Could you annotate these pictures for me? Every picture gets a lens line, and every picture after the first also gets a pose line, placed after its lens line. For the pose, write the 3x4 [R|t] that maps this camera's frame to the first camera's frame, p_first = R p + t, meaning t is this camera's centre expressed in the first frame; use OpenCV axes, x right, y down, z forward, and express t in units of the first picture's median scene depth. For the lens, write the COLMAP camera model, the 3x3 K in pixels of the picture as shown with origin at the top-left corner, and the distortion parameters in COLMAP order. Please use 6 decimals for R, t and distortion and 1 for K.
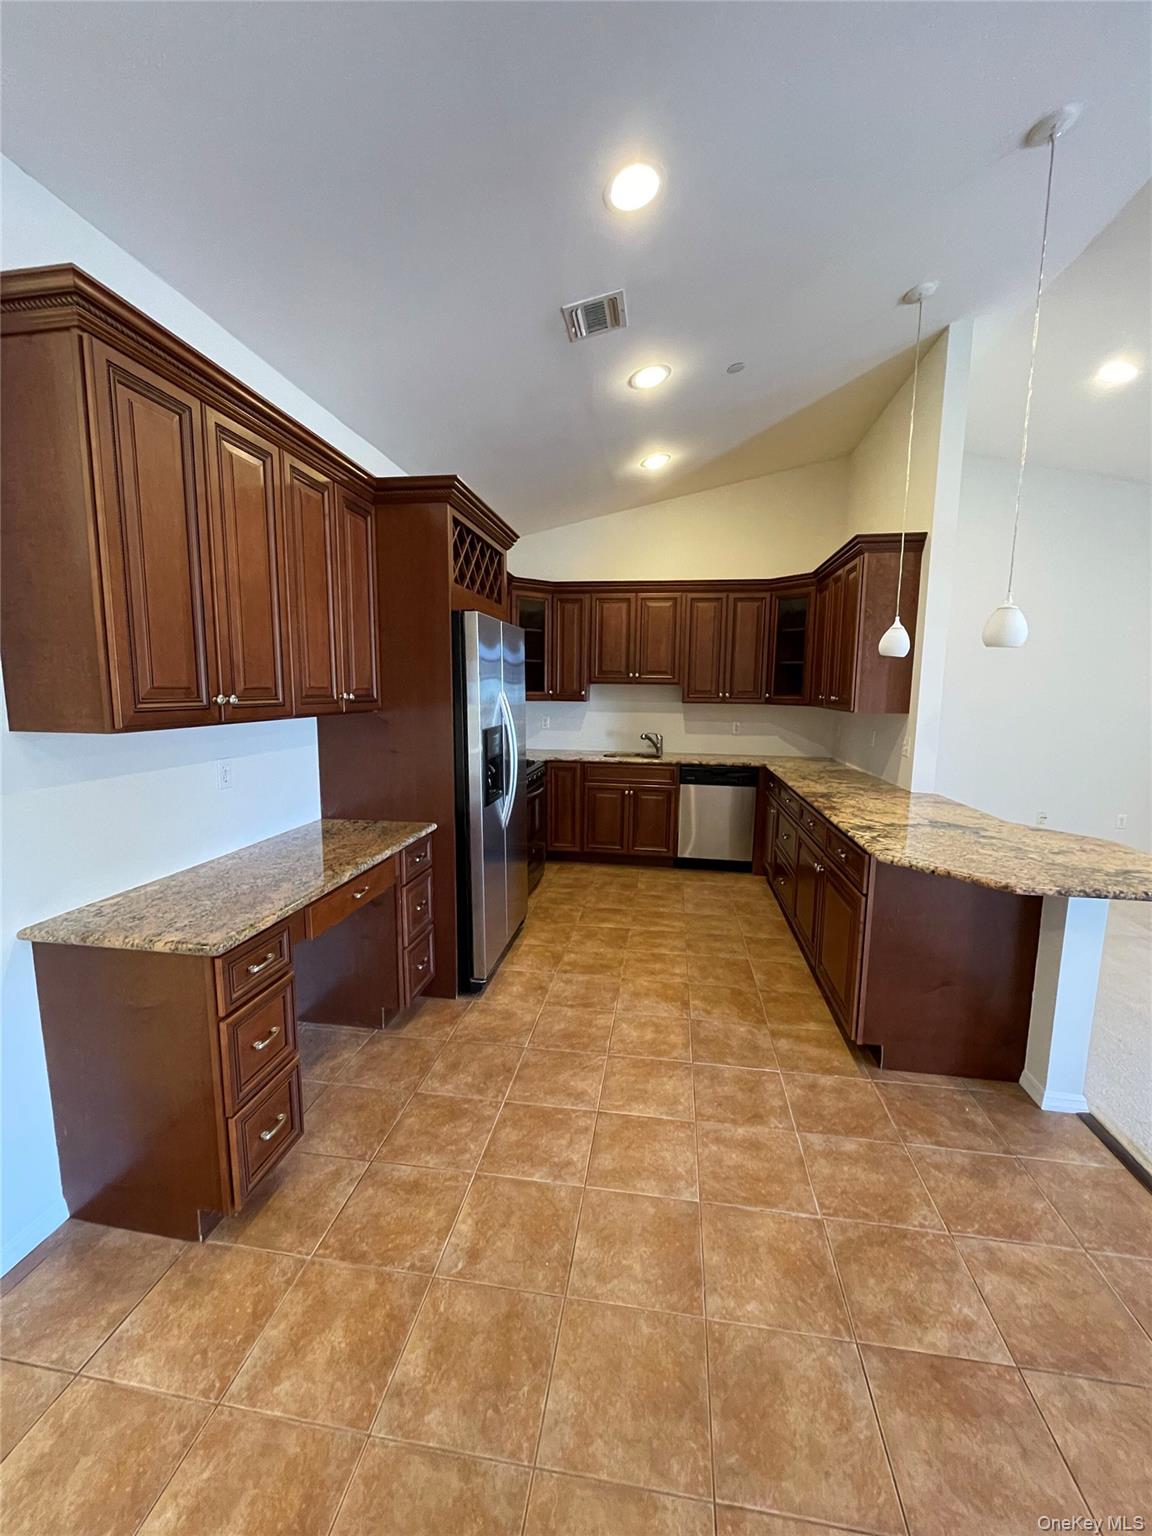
lens RADIAL K [[617.9, 0, 577.8], [0, 617.9, 766.2], [0, 0, 1]] dist [-0.002568, 0.000012]
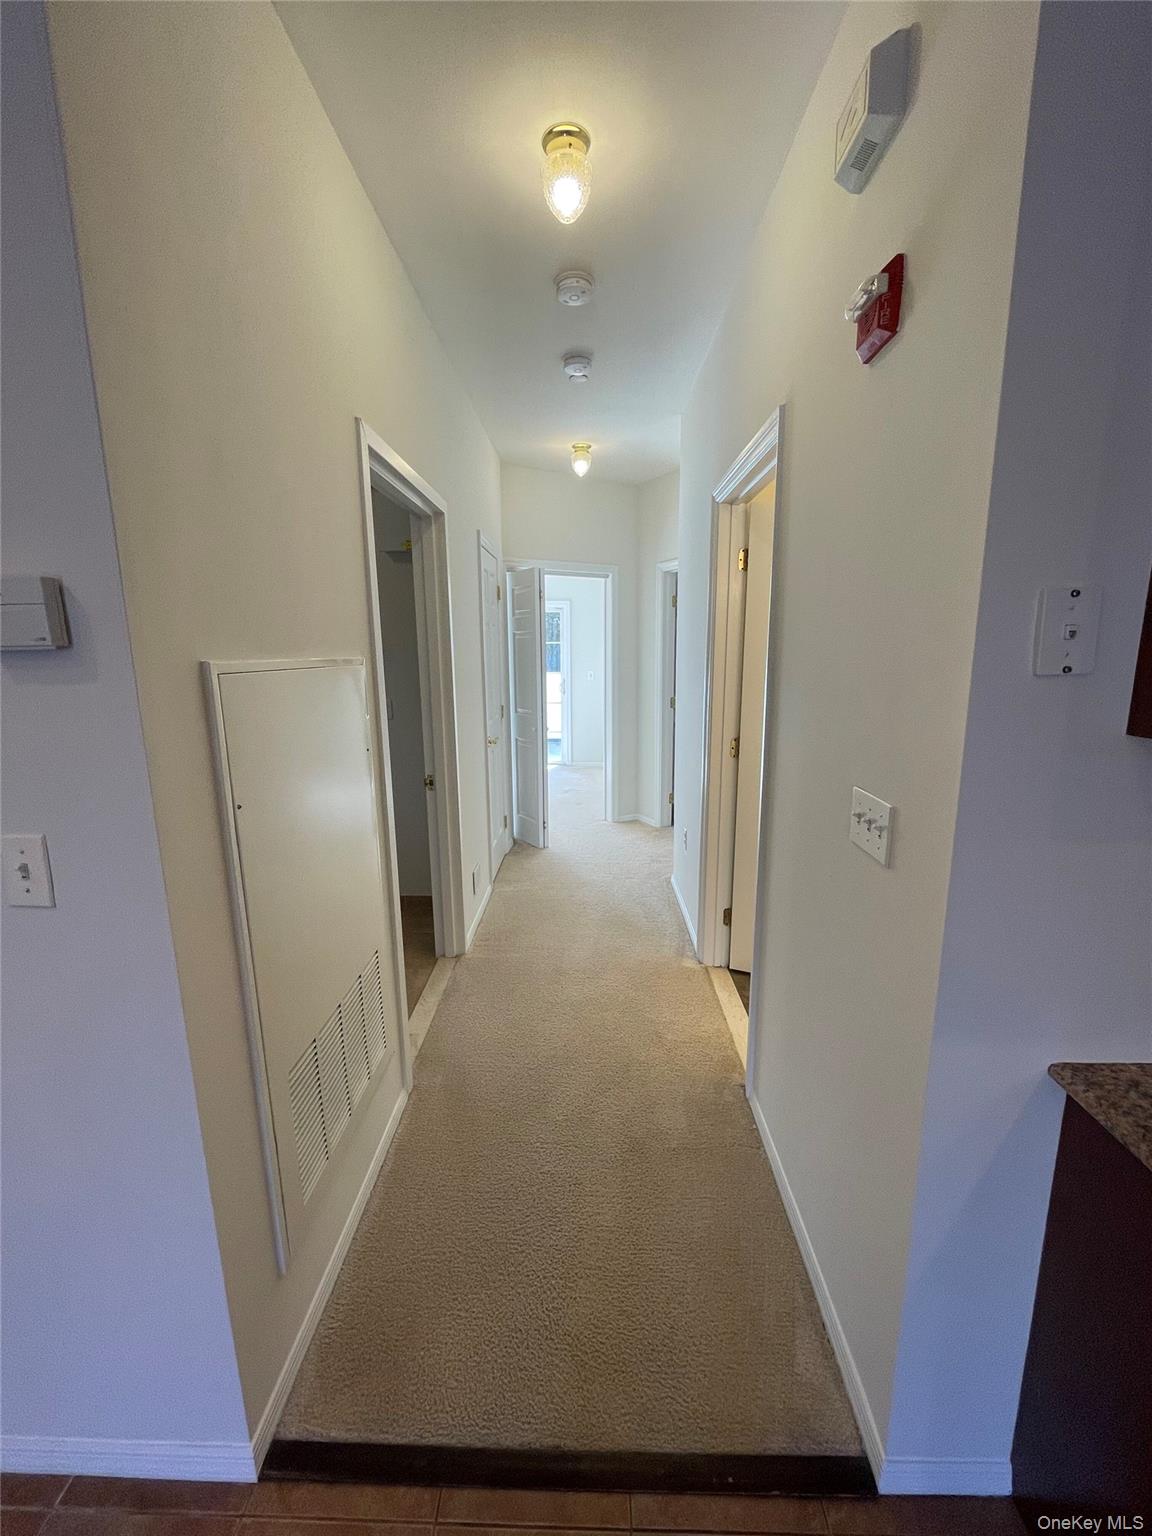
lens RADIAL K [[617.9, 0, 574.3], [0, 617.9, 767.5], [0, 0, 1]] dist [-0.002568, 0.000012]
pose [[0.127157, 0.175597, -0.976216, -0.247055], [-0.123454, 0.979353, 0.160081, -0.030906], [0.984170, 0.100162, 0.146210, 0.244891]]
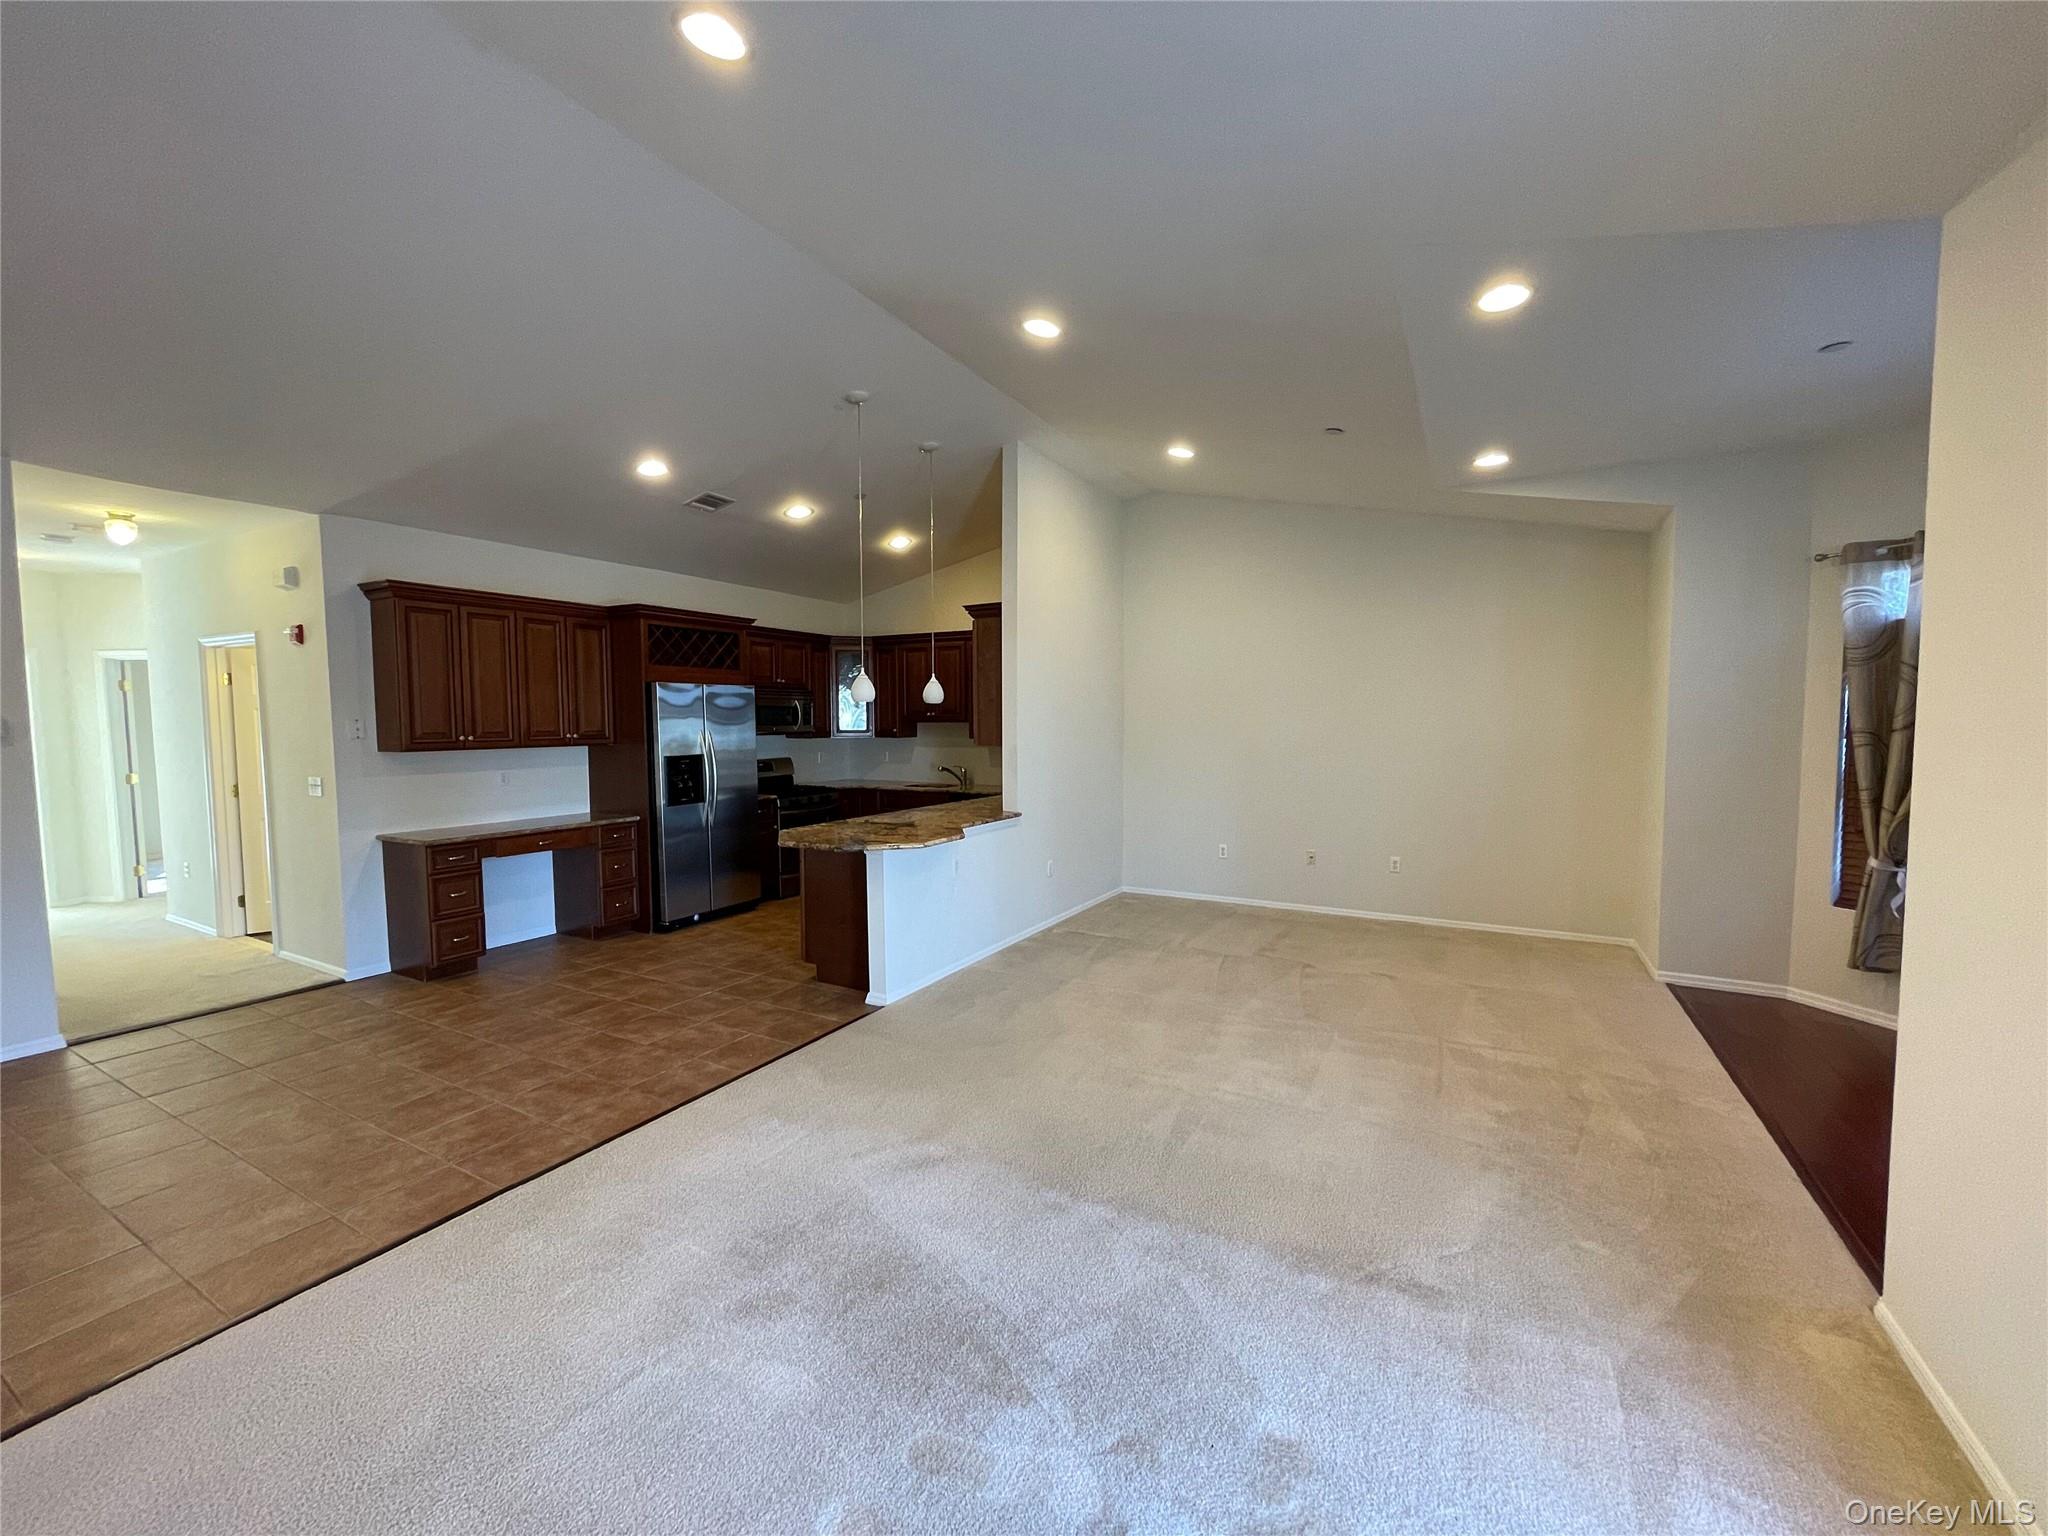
lens RADIAL K [[823.9, 0, 1024.0], [0, 823.9, 764.8], [0, 0, 1]] dist [-0.002568, 0.000012]
pose [[0.938447, 0.005905, -0.345372, 1.447959], [-0.030771, 0.997308, -0.066560, 0.074511], [0.344049, 0.073090, 0.936103, -0.645480]]
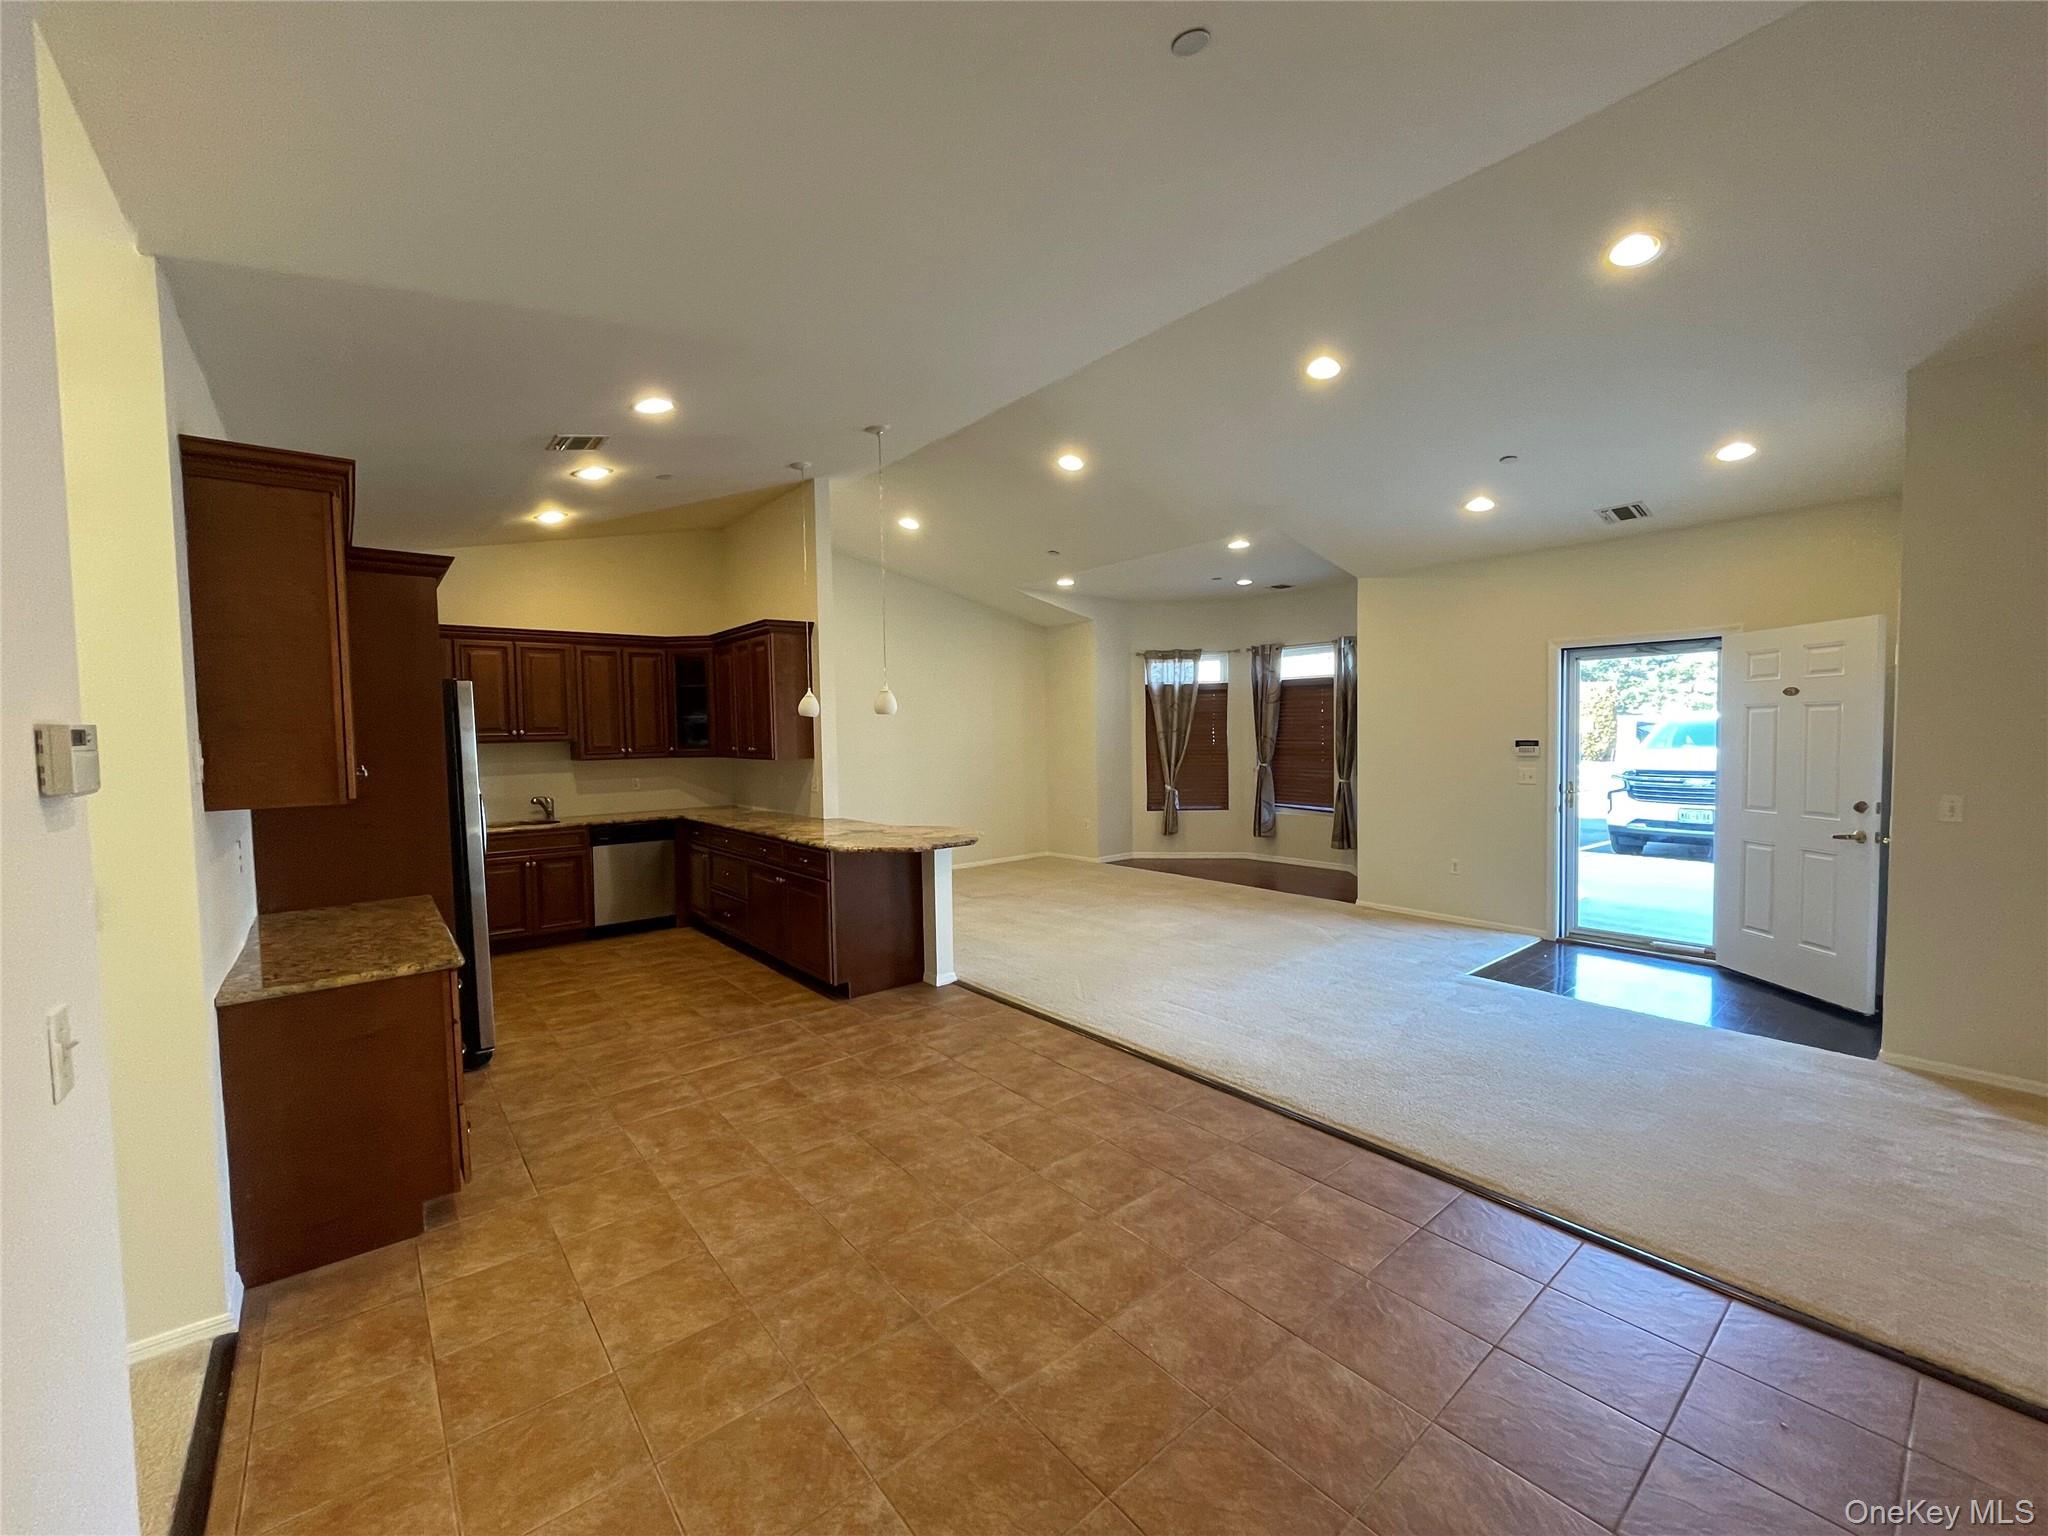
lens RADIAL K [[823.9, 0, 1019.5], [0, 823.9, 763.5], [0, 0, 1]] dist [-0.002568, 0.000012]
pose [[0.667209, -0.055260, 0.742818, -0.579504], [0.121621, 0.991943, -0.035448, 0.048237], [-0.734874, 0.113993, 0.668555, -0.584099]]
